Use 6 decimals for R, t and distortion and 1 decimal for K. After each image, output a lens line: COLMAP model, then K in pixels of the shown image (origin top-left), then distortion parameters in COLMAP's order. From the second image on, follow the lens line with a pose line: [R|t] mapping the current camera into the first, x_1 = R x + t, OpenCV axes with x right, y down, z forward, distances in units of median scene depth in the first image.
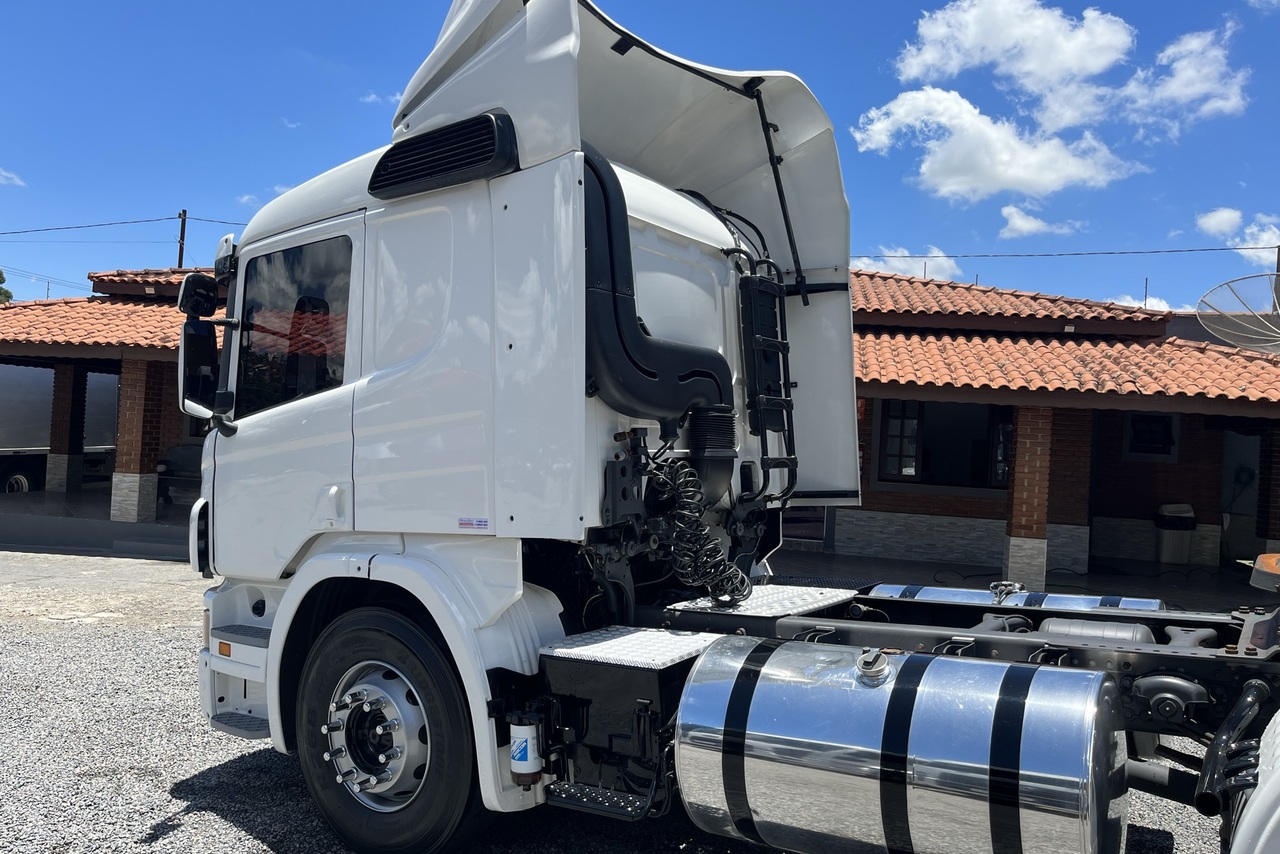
lens RADIAL K [[969.4, 0, 640.0], [0, 969.4, 427.0], [0, 0, 1]] dist [0.106465, -0.161649]
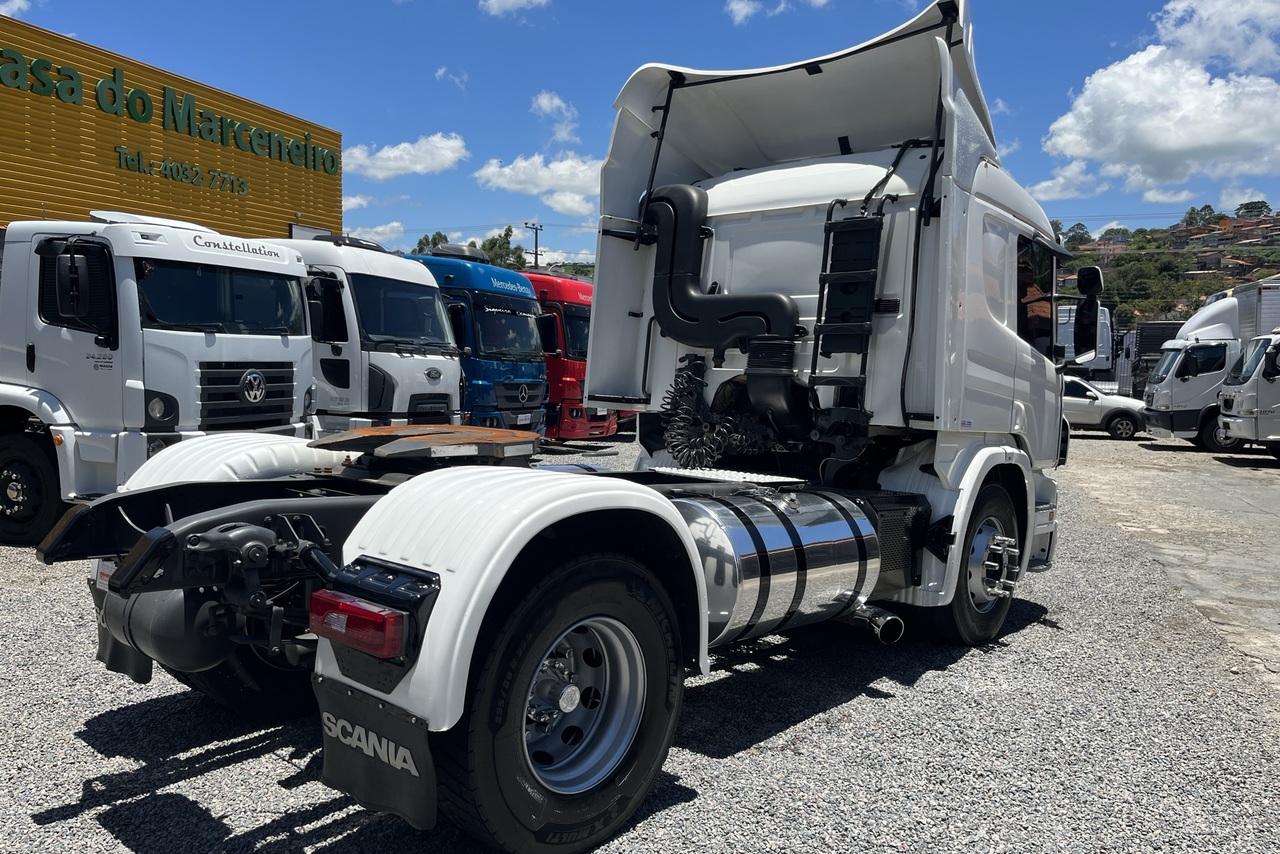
lens RADIAL K [[969.4, 0, 640.0], [0, 969.4, 427.0], [0, 0, 1]] dist [0.106465, -0.161649]
pose [[-0.134109, 0.028187, -0.990566, 1.156724], [-0.022990, 0.999238, 0.031547, 0.052455], [0.990700, 0.027004, -0.133358, 0.839157]]
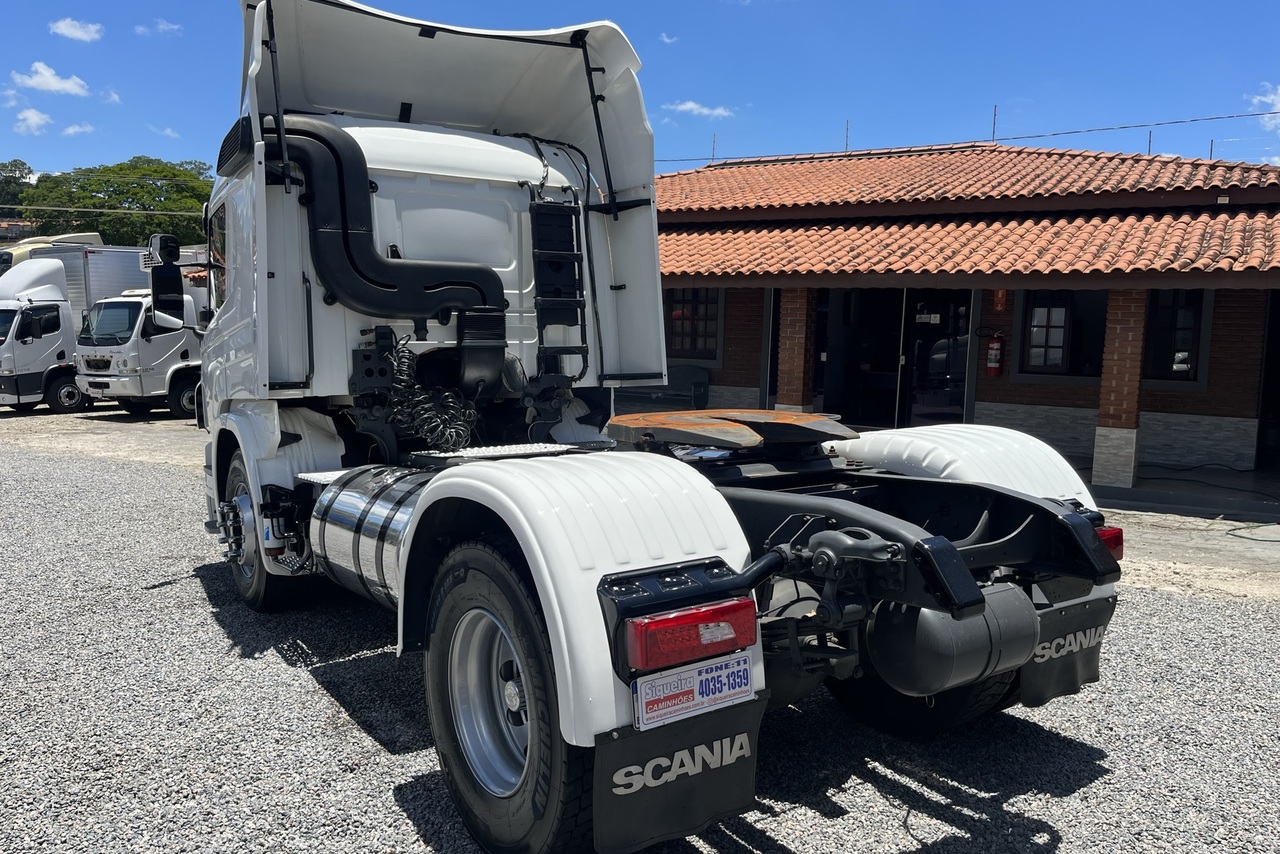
lens RADIAL K [[969.4, 0, 640.0], [0, 969.4, 427.0], [0, 0, 1]] dist [0.106465, -0.161649]
pose [[0.919710, 0.001075, -0.392596, 0.659292], [0.034230, 0.995969, 0.082916, 0.031357], [0.391102, -0.089697, 0.915966, -0.121353]]
